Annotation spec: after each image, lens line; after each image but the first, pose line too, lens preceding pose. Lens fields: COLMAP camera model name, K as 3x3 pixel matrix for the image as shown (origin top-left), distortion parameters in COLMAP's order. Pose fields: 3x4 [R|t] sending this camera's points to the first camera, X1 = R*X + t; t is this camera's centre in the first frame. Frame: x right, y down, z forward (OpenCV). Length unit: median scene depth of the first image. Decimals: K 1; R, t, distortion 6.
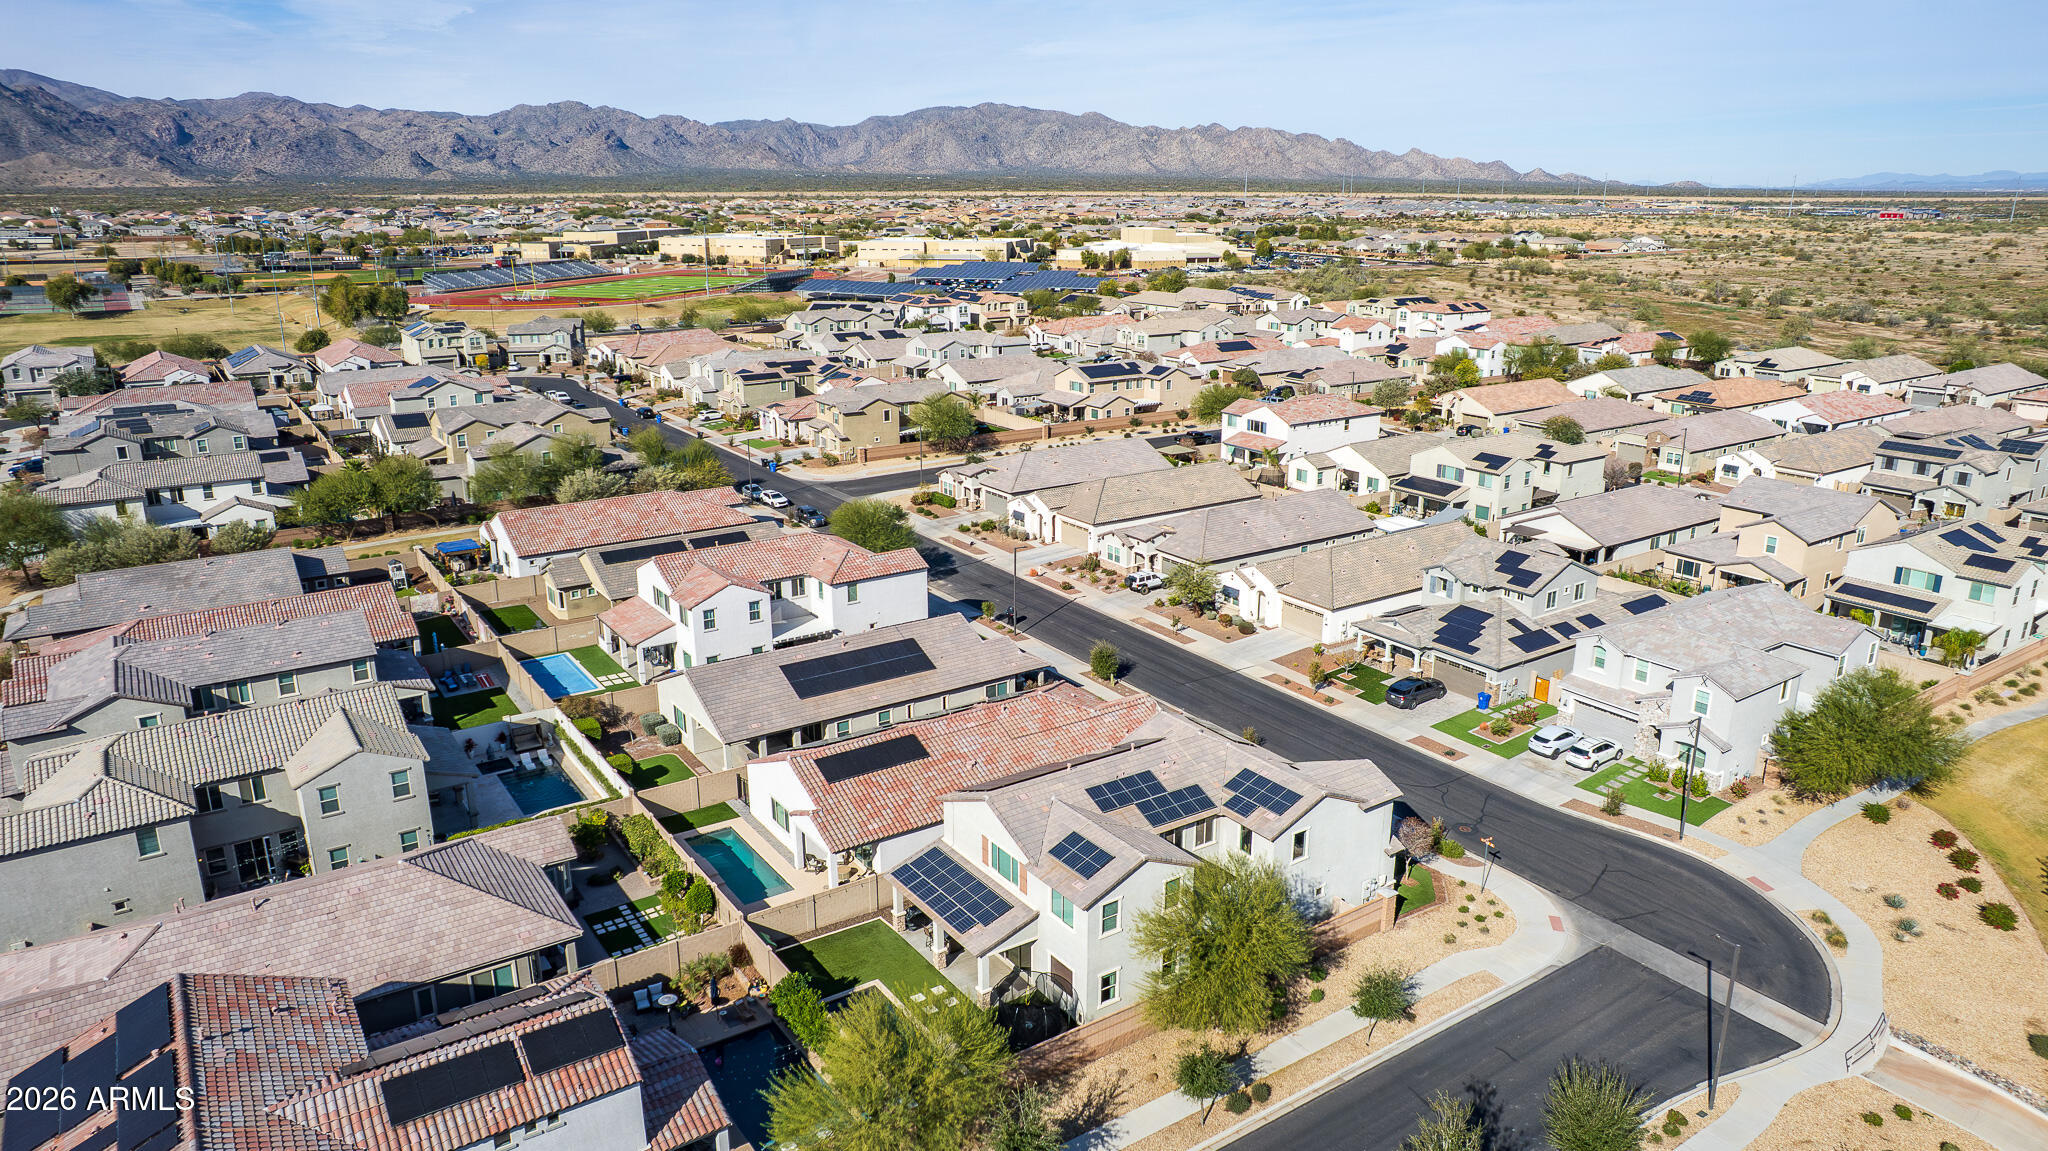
lens RADIAL K [[1329.0, 0, 1040.5], [0, 1329.0, 573.8], [0, 0, 1]] dist [-0.076785, 0.070148]
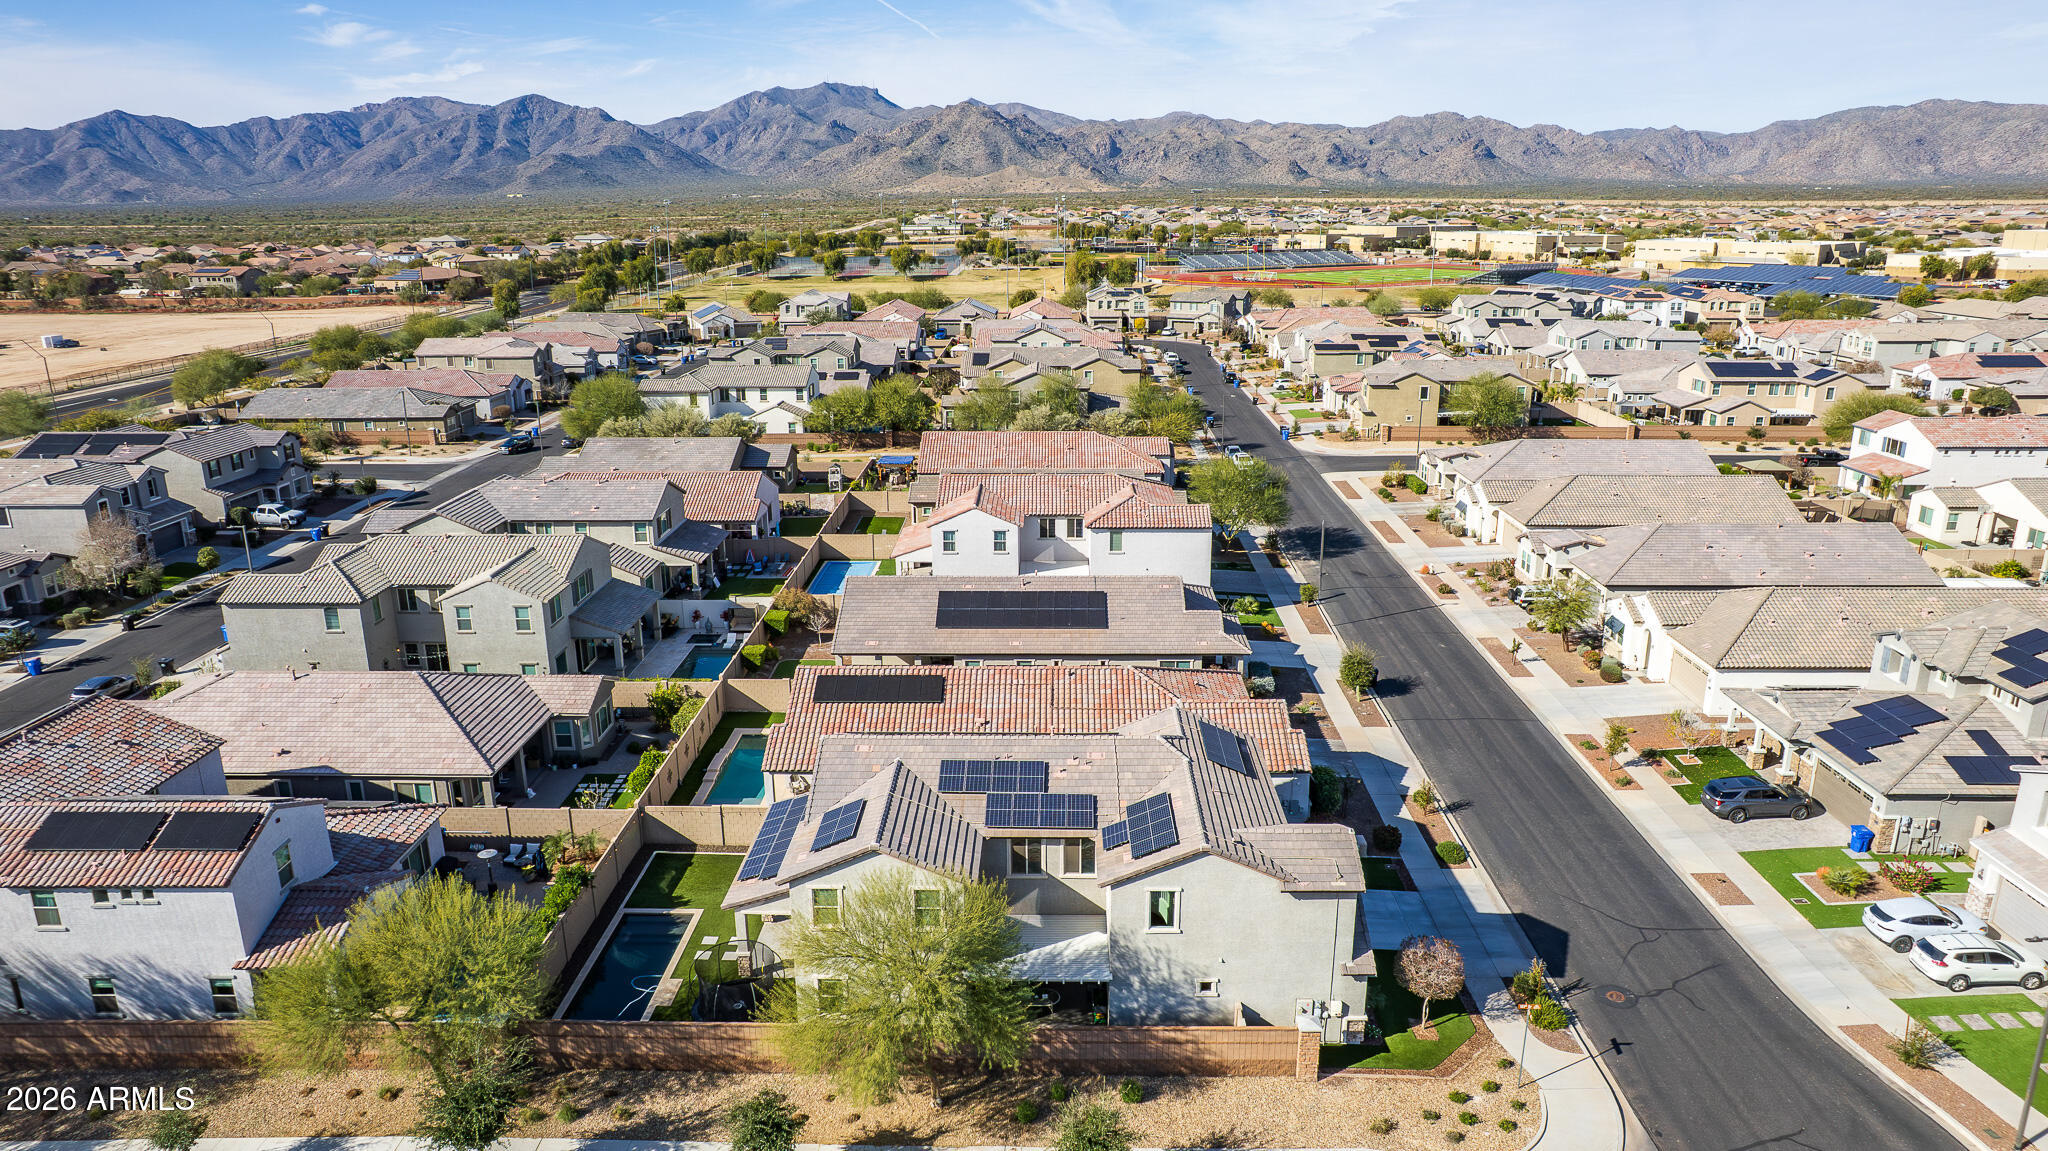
lens RADIAL K [[1311.2, 0, 1033.8], [0, 1311.2, 579.8], [0, 0, 1]] dist [-0.081667, 0.074978]
pose [[0.812201, 0.159471, -0.561158, 0.244149], [-0.158898, 0.986017, 0.050226, 0.003371], [0.561321, 0.048373, 0.826183, 0.182327]]
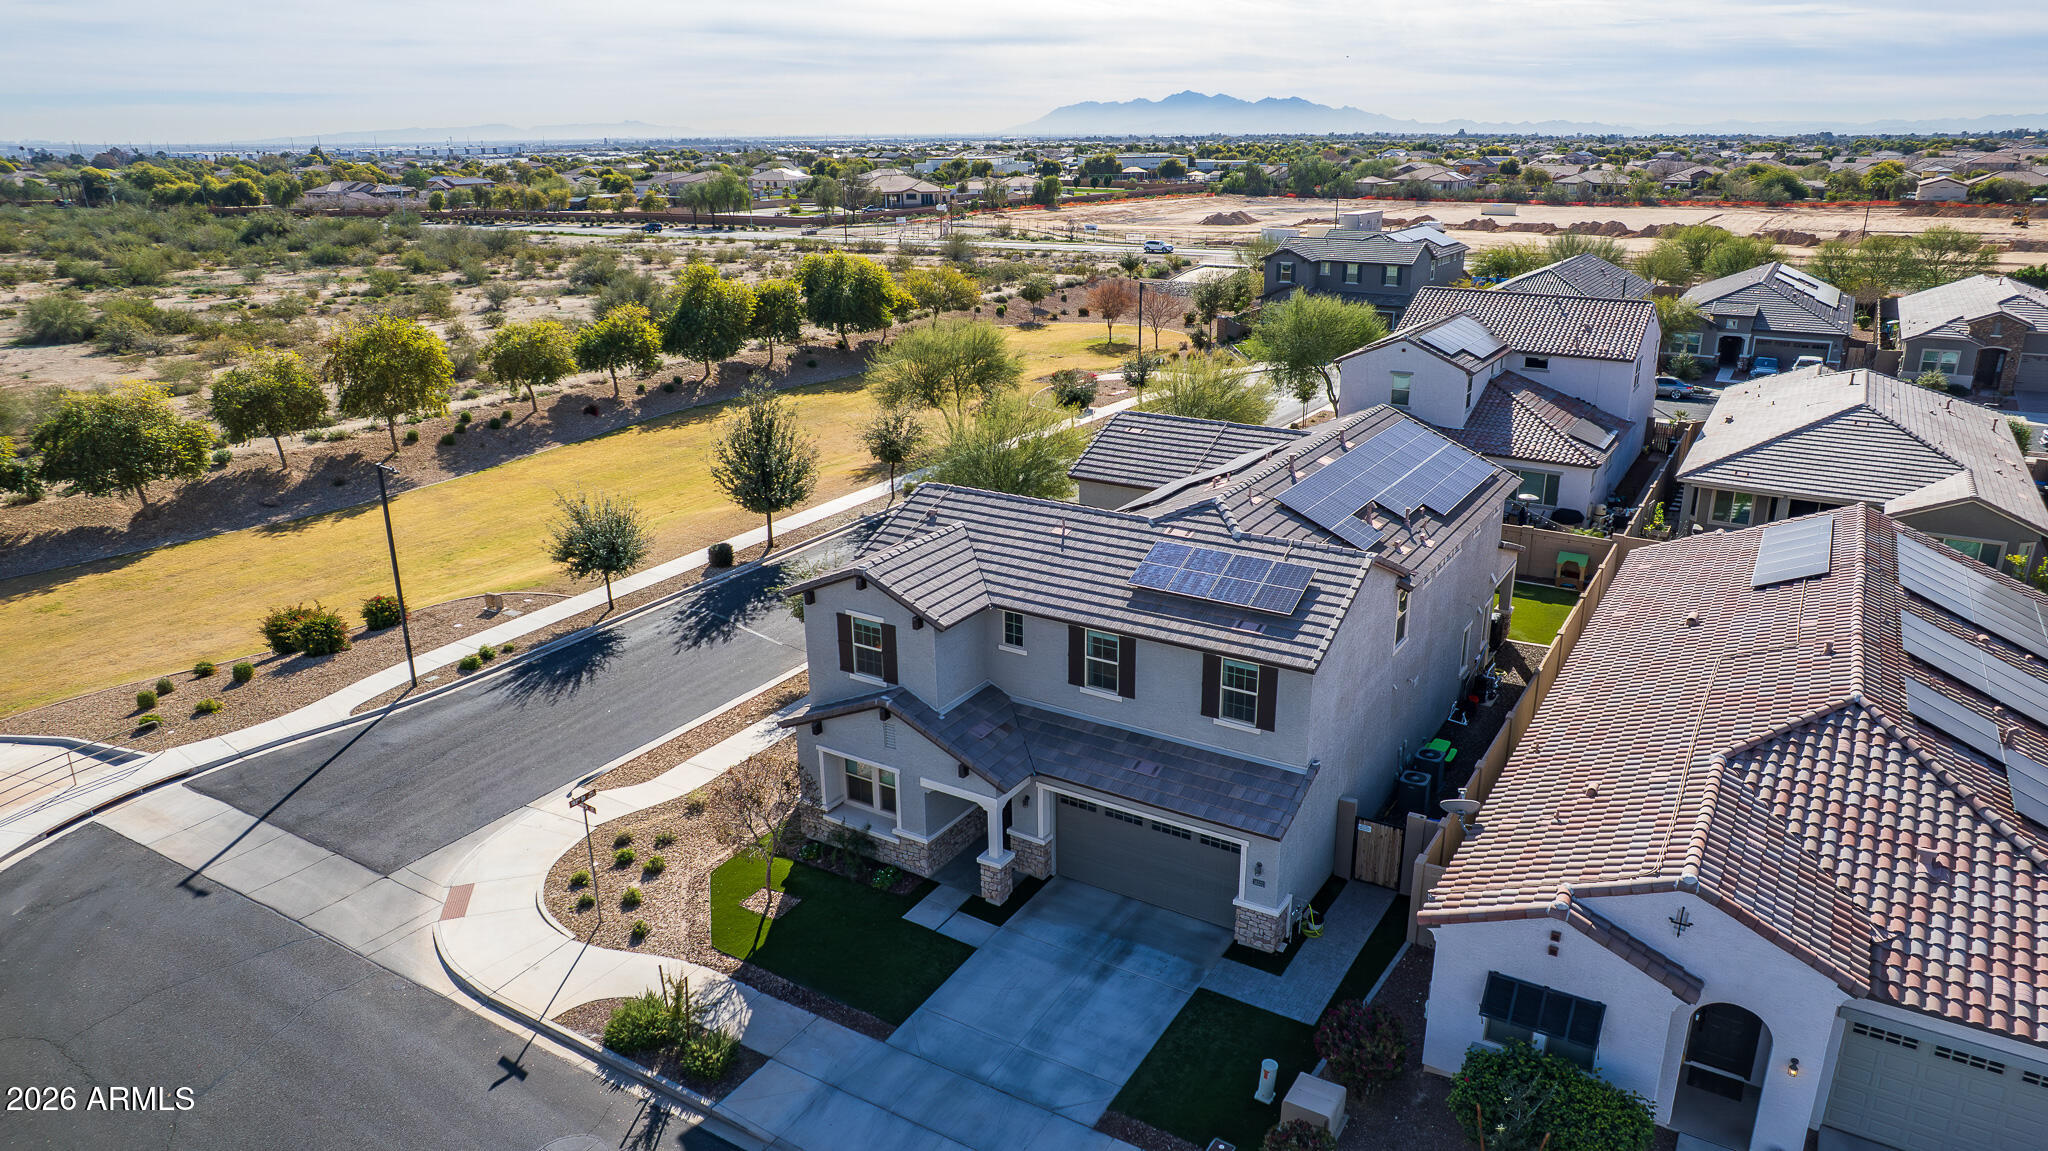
lens RADIAL K [[1329.0, 0, 1040.5], [0, 1329.0, 573.8], [0, 0, 1]] dist [-0.076785, 0.070148]
pose [[-0.914410, 0.135460, -0.381452, 0.188763], [-0.107325, 0.827488, 0.551131, -0.057287], [0.390303, 0.544899, -0.742124, 0.705242]]
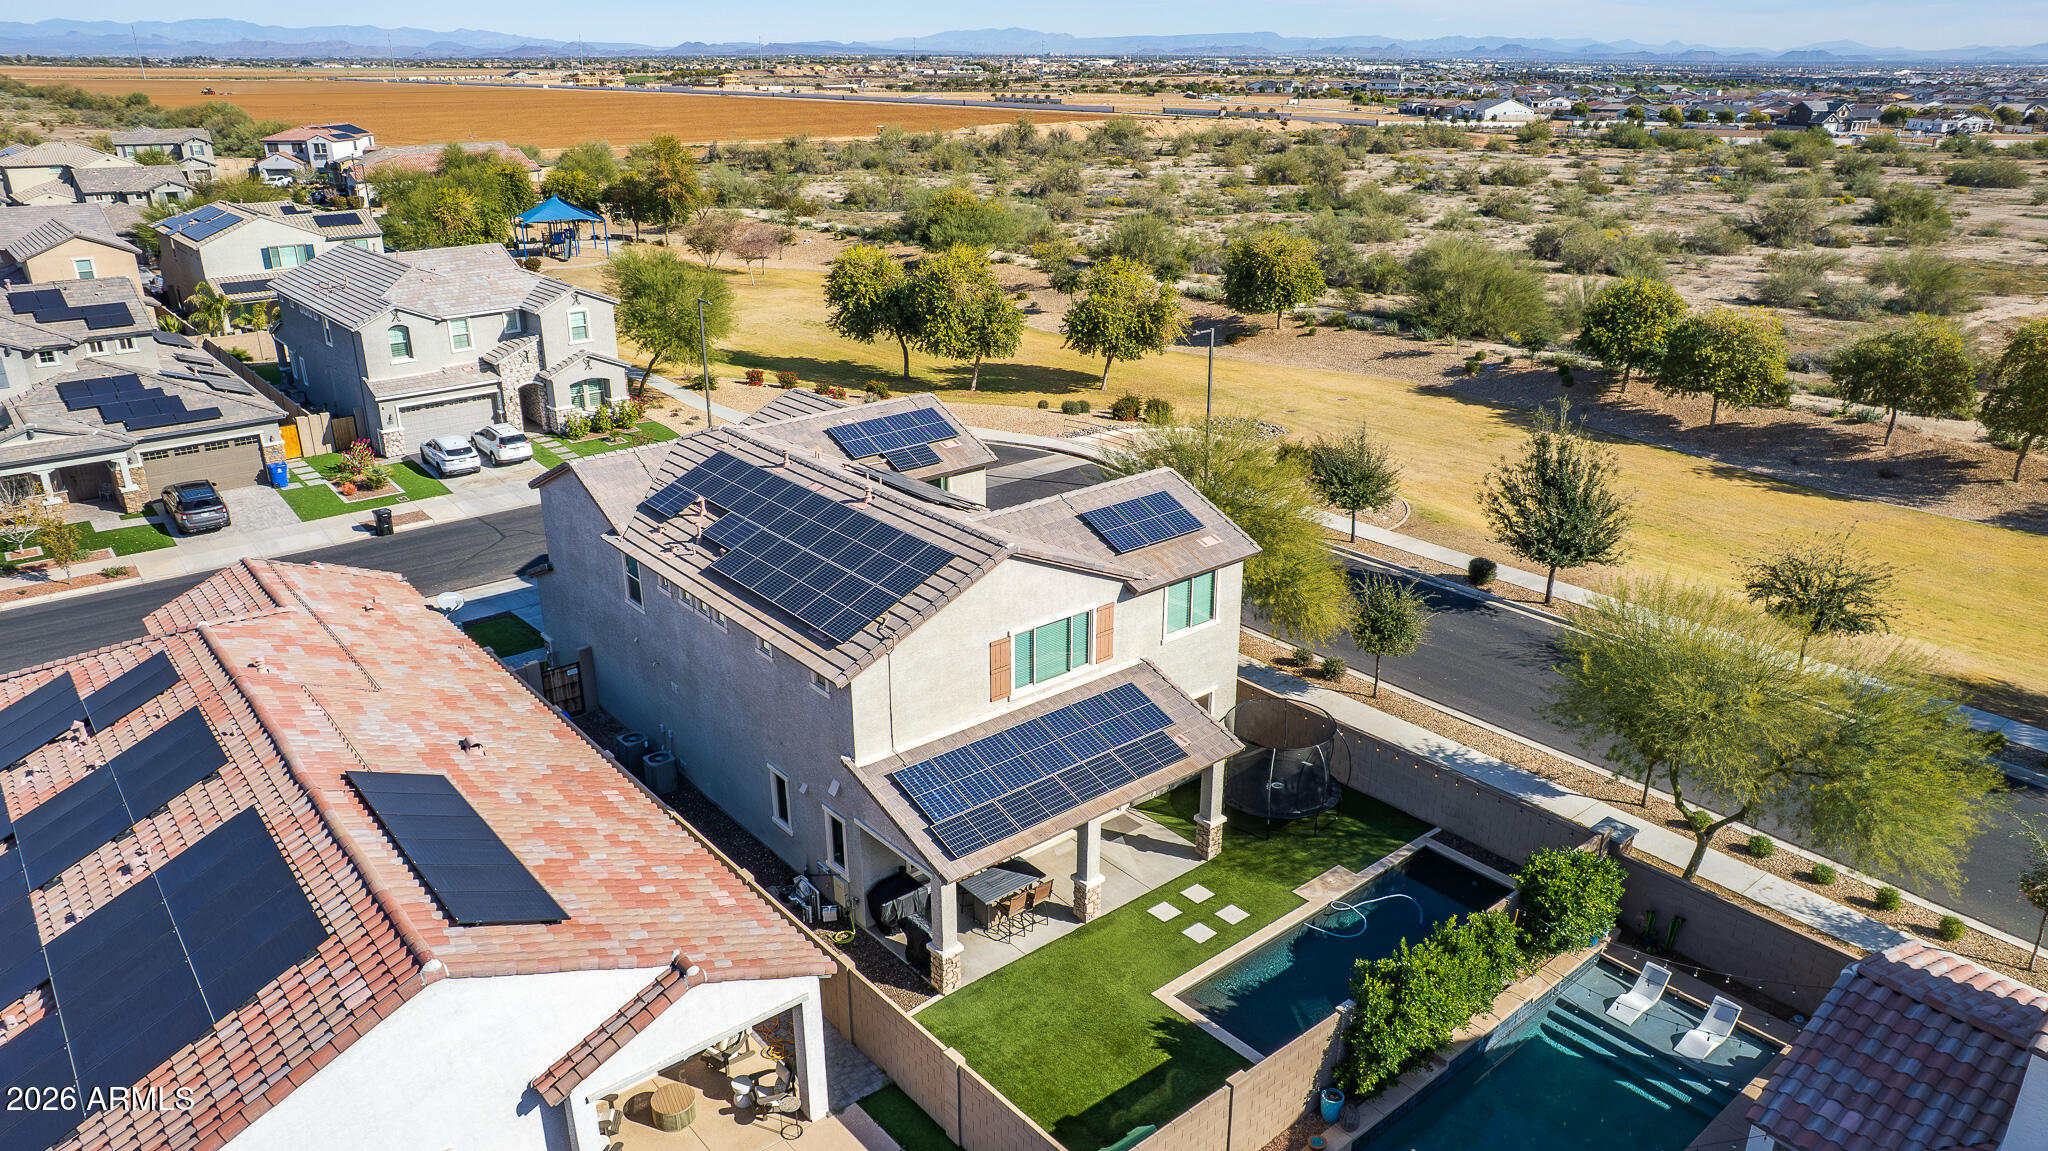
lens RADIAL K [[1360.2, 0, 1032.3], [0, 1360.2, 583.9], [0, 0, 1]] dist [-0.083400, 0.077869]
pose [[-0.092001, -0.366757, 0.925757, -0.232268], [0.279412, 0.882840, 0.377522, 0.000158], [-0.955753, 0.293400, 0.021254, 0.466387]]
